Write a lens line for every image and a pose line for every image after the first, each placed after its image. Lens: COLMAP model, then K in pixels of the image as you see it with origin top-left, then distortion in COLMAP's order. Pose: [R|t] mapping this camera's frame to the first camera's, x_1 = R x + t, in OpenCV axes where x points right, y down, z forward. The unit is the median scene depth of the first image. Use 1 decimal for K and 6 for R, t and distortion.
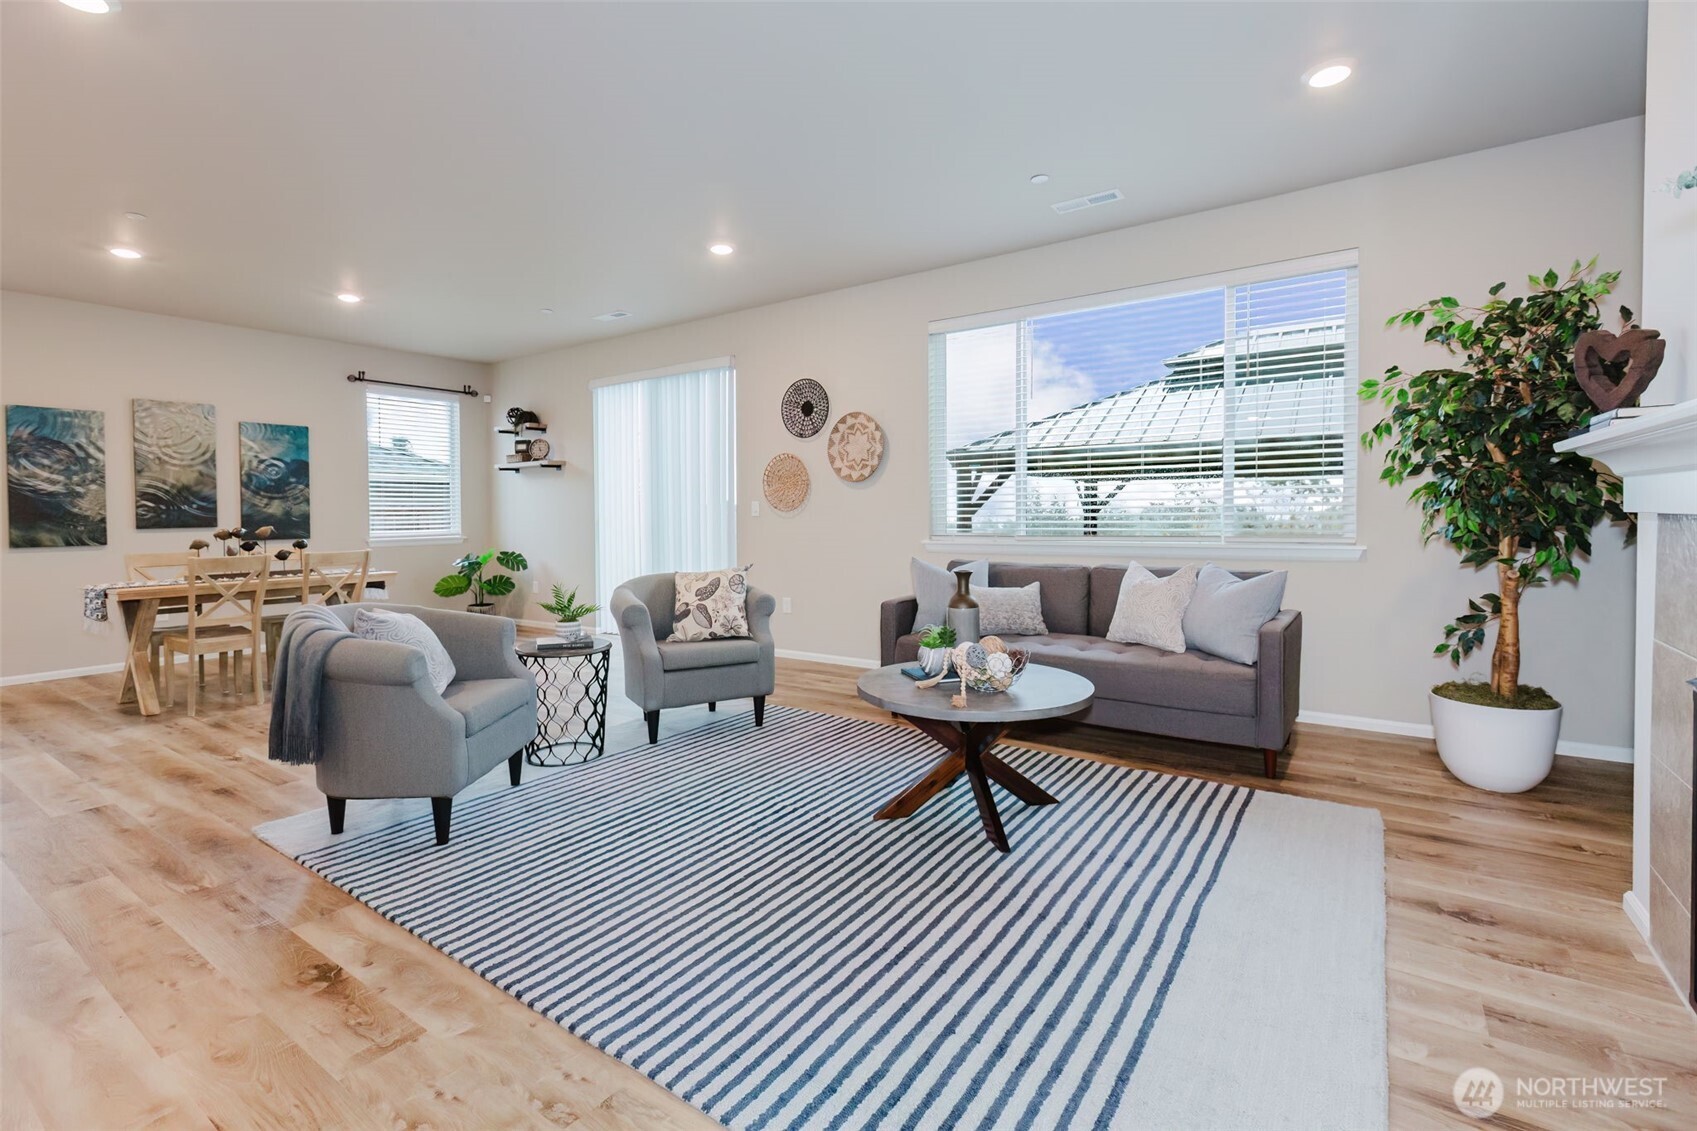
lens RADIAL K [[764.9, 0, 844.1], [0, 764.9, 557.7], [0, 0, 1]] dist [0.002085, -0.001351]
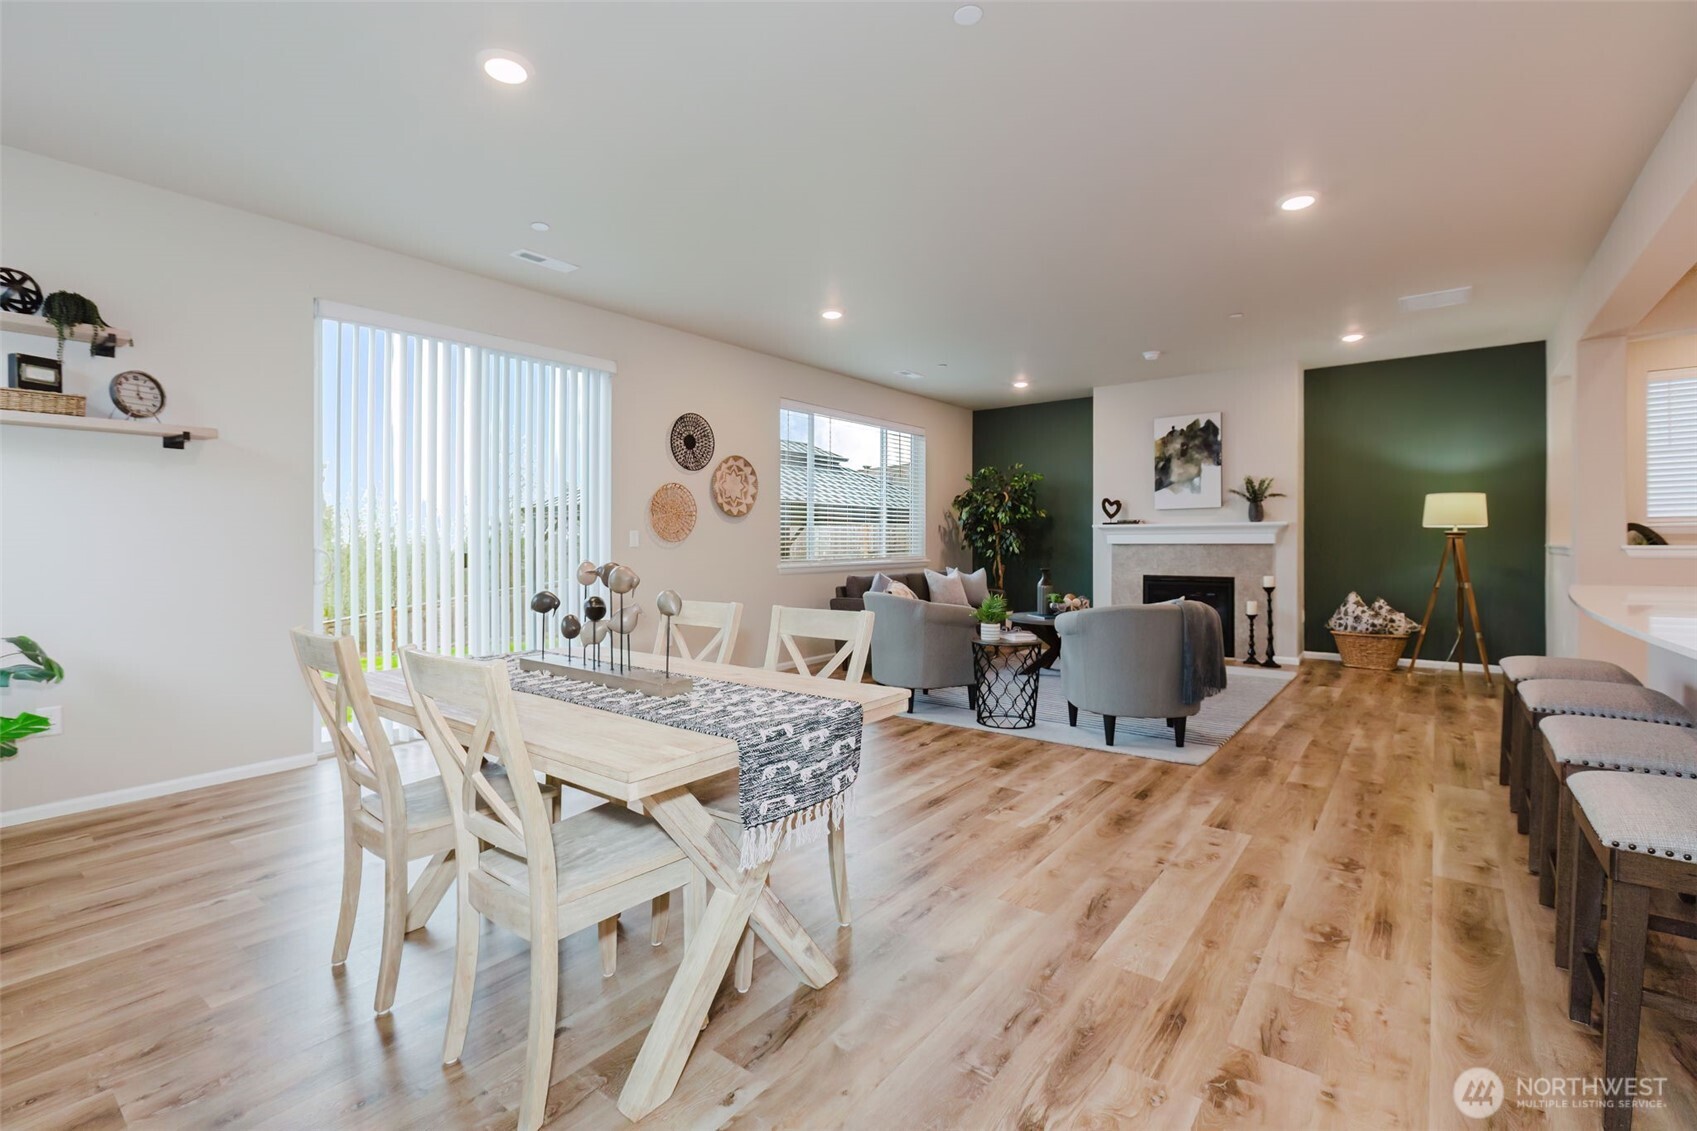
lens RADIAL K [[764.9, 0, 854.4], [0, 764.9, 557.5], [0, 0, 1]] dist [0.002085, -0.001351]
pose [[0.044809, -0.007317, 0.998969, -1.034646], [0.062542, 0.998032, 0.004505, -0.031310], [-0.997036, 0.062276, 0.045178, 0.727897]]
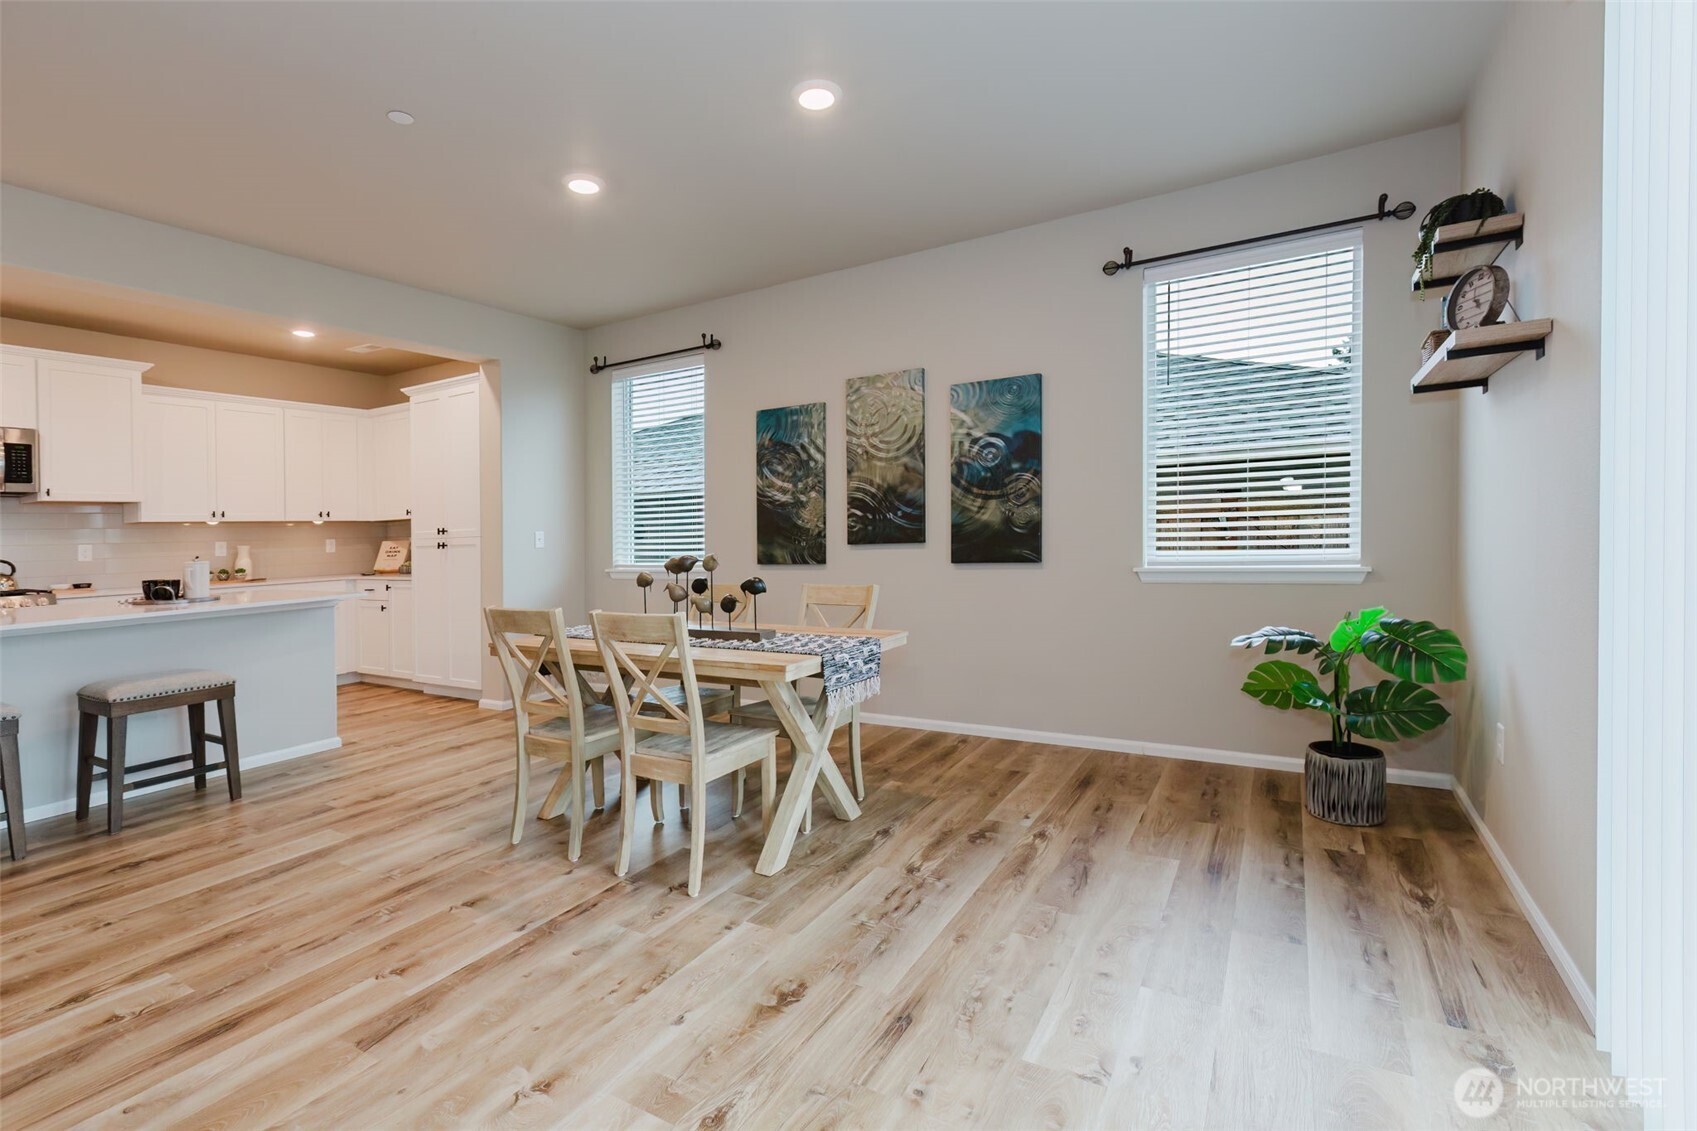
lens RADIAL K [[764.9, 0, 834.7], [0, 764.9, 550.4], [0, 0, 1]] dist [0.002085, -0.001351]
pose [[0.070024, 0.038808, -0.996790, -0.136016], [-0.026885, 0.998953, 0.037003, -0.060551], [0.997183, 0.024207, 0.070994, 0.931971]]
